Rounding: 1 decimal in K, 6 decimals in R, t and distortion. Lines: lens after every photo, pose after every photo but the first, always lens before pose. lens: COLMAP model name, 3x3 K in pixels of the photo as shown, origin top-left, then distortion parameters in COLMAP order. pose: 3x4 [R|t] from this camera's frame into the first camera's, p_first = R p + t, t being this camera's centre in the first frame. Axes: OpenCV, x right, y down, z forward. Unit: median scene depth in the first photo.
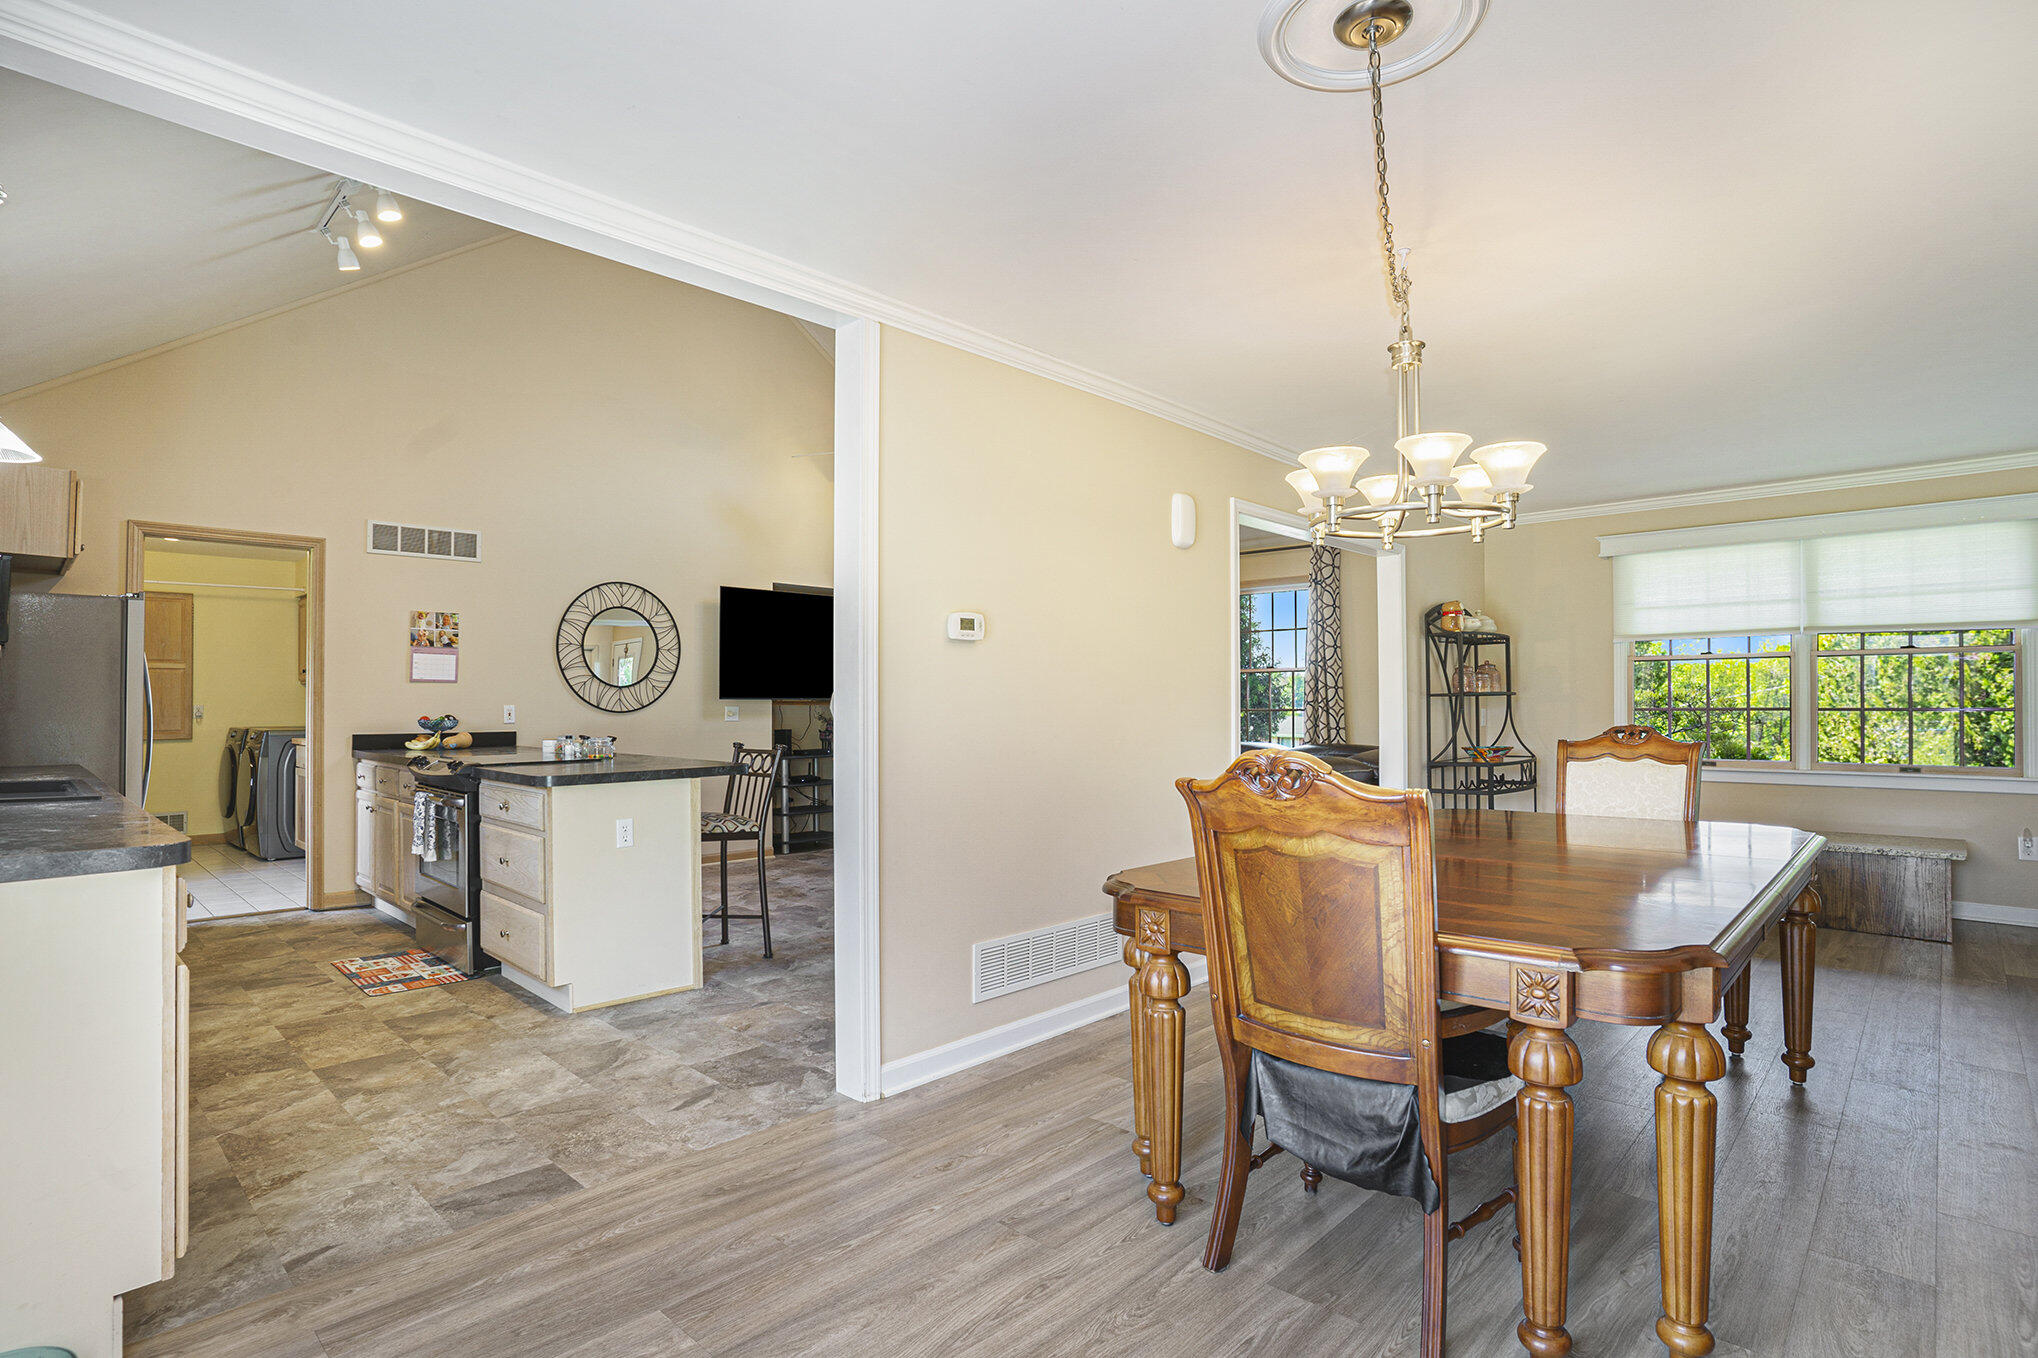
lens RADIAL K [[1015.1, 0, 989.3], [0, 1015.1, 680.2], [0, 0, 1]] dist [-0.062756, 0.033498]
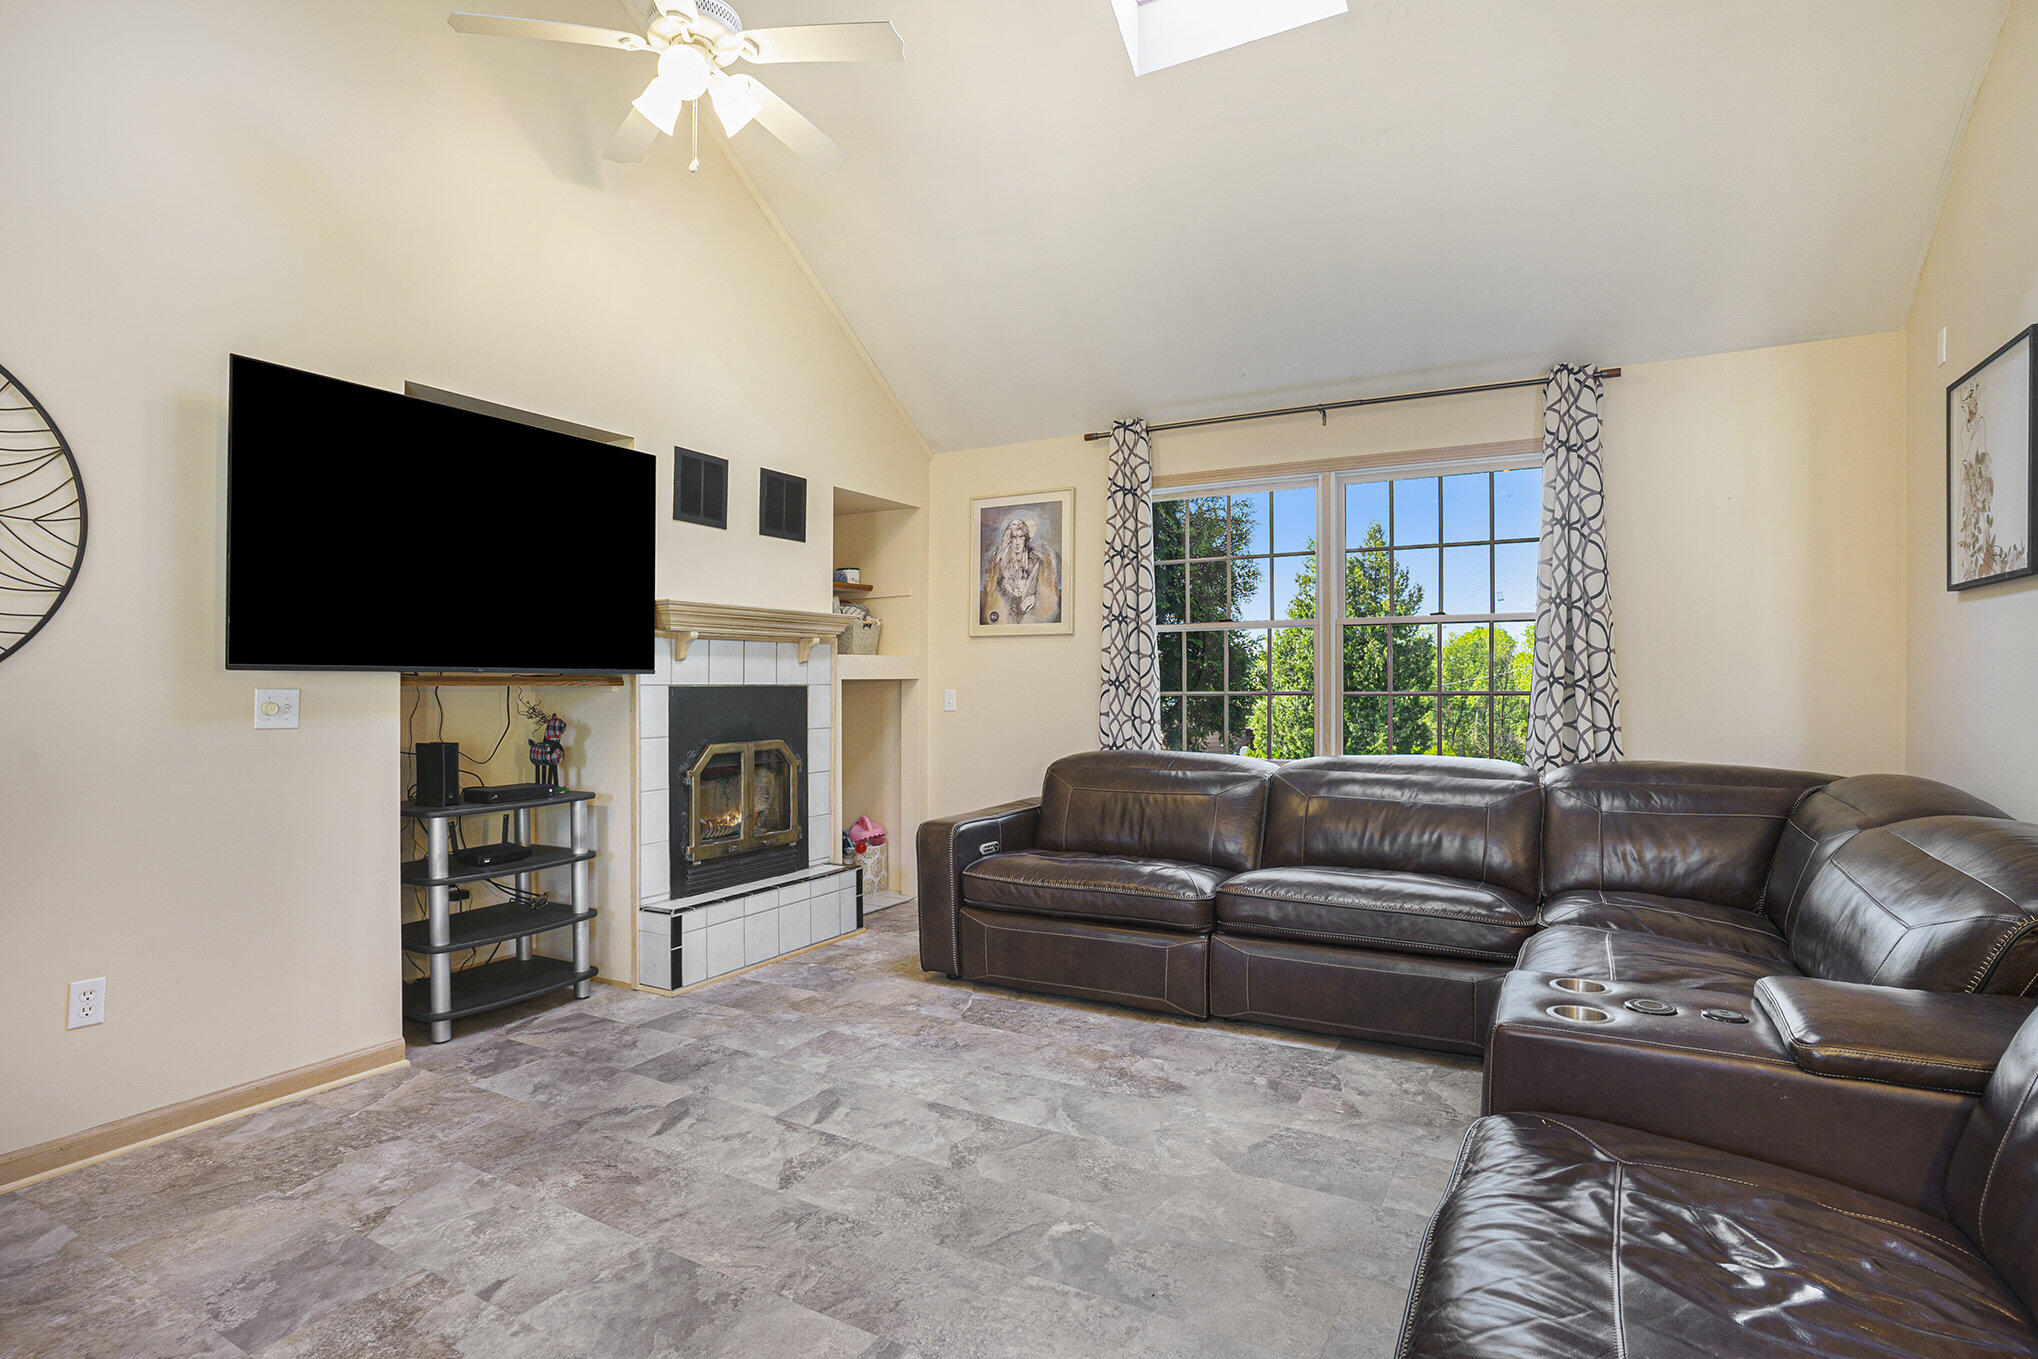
lens RADIAL K [[1029.6, 0, 1009.0], [0, 1029.6, 658.3], [0, 0, 1]] dist [-0.077720, 0.036926]
pose [[0.965625, 0.005619, 0.259878, -0.113019], [-0.005395, 0.999984, -0.001575, 0.017414], [-0.259883, 0.000119, 0.965640, 0.730528]]
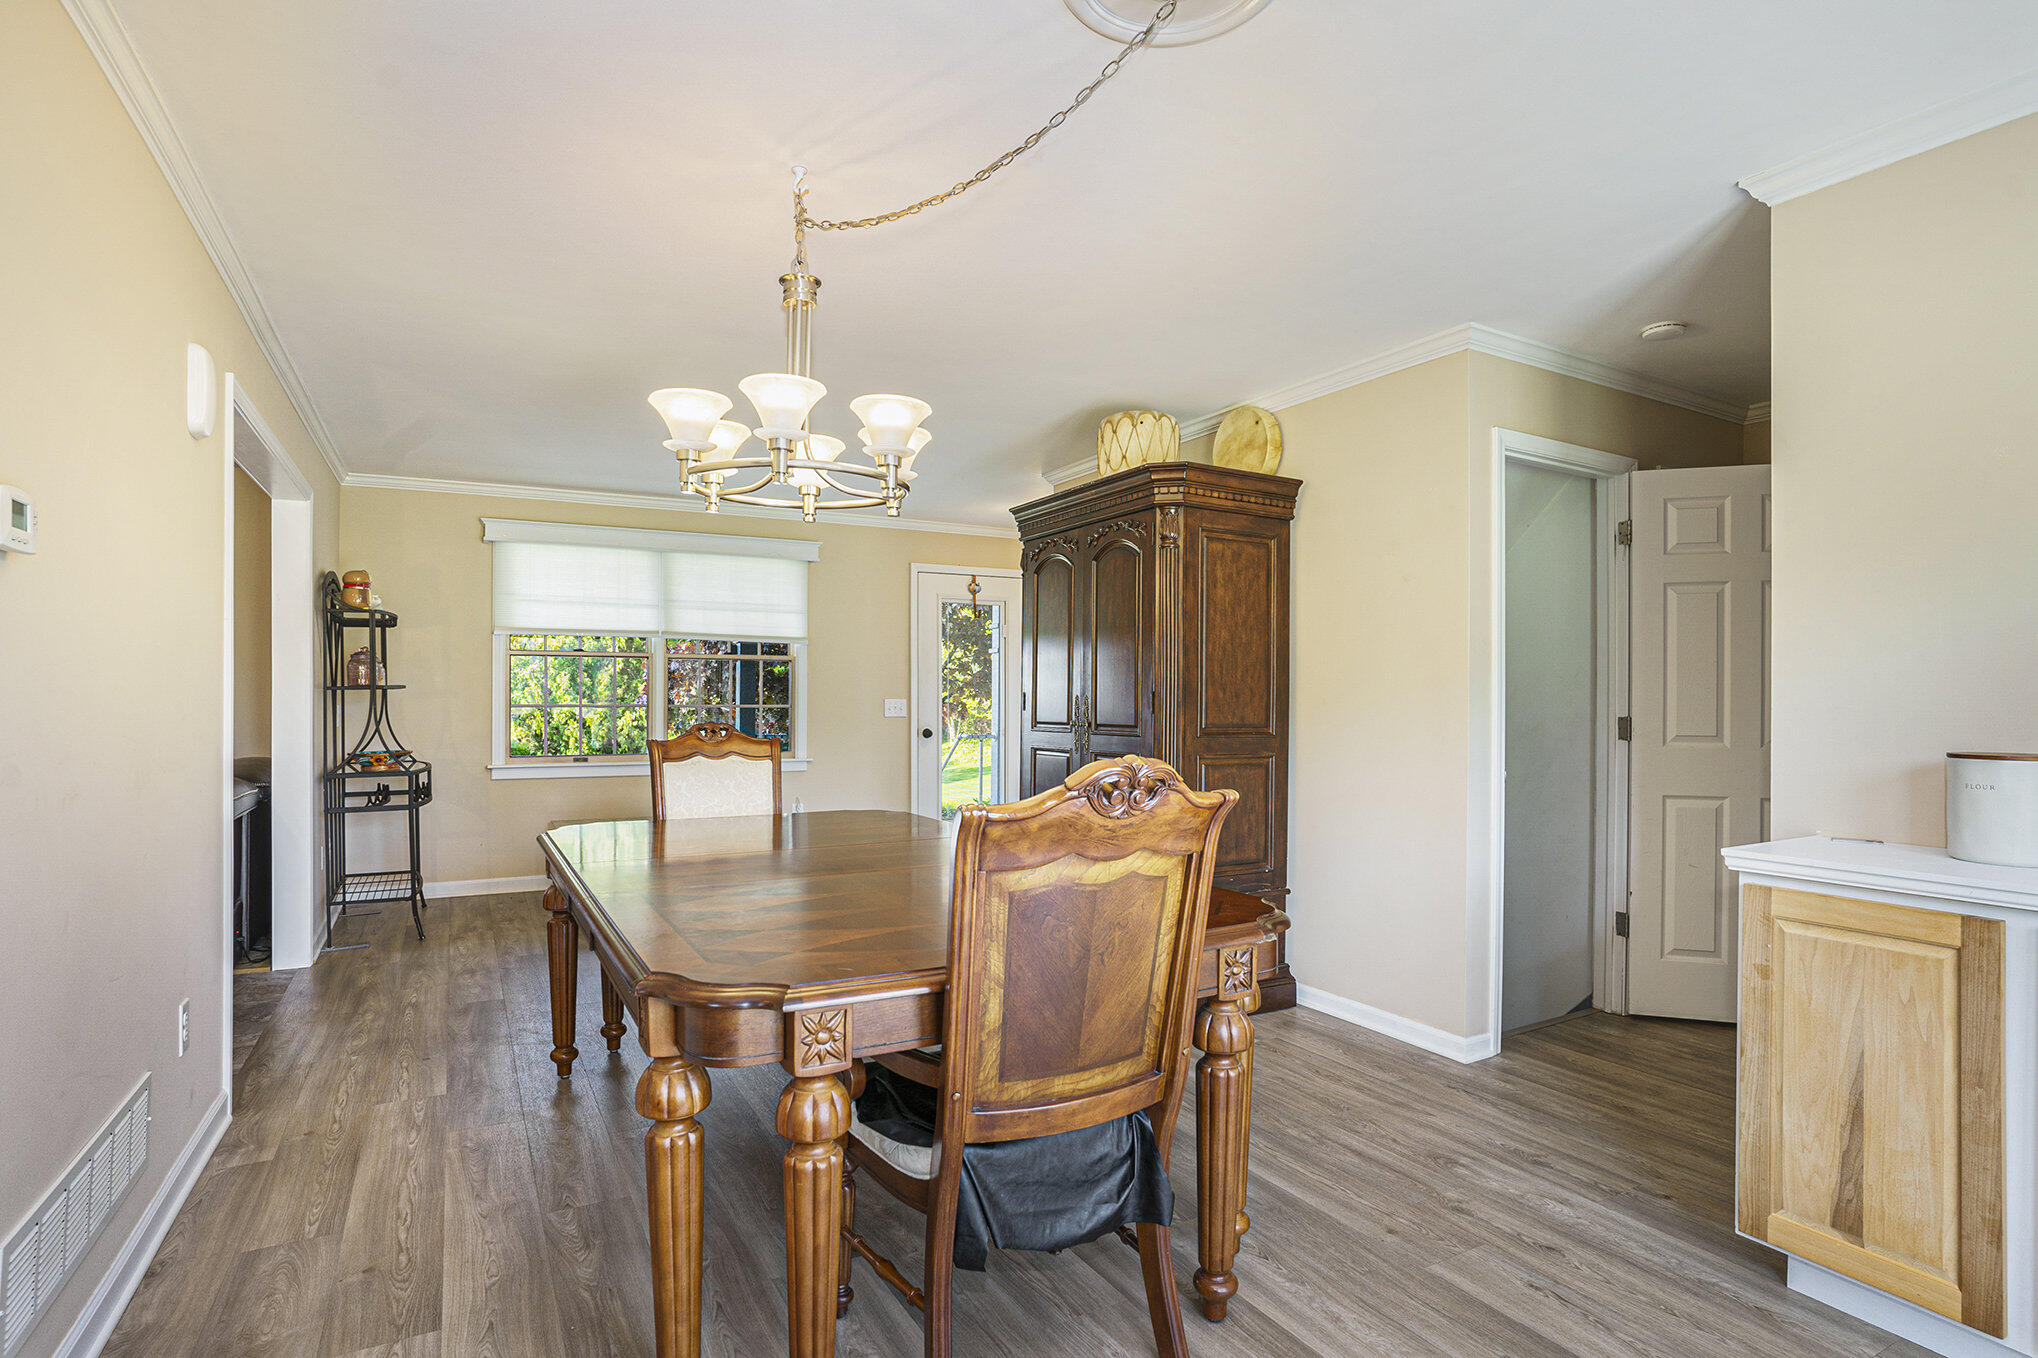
lens RADIAL K [[1066.5, 0, 1011.2], [0, 1066.5, 688.8], [0, 0, 1]] dist [-0.001596, 0.041607]
pose [[0.305709, 0.012216, 0.952047, -0.190069], [-0.025964, 0.999653, -0.004490, 0.005063], [-0.951771, -0.023346, 0.305920, 0.261872]]
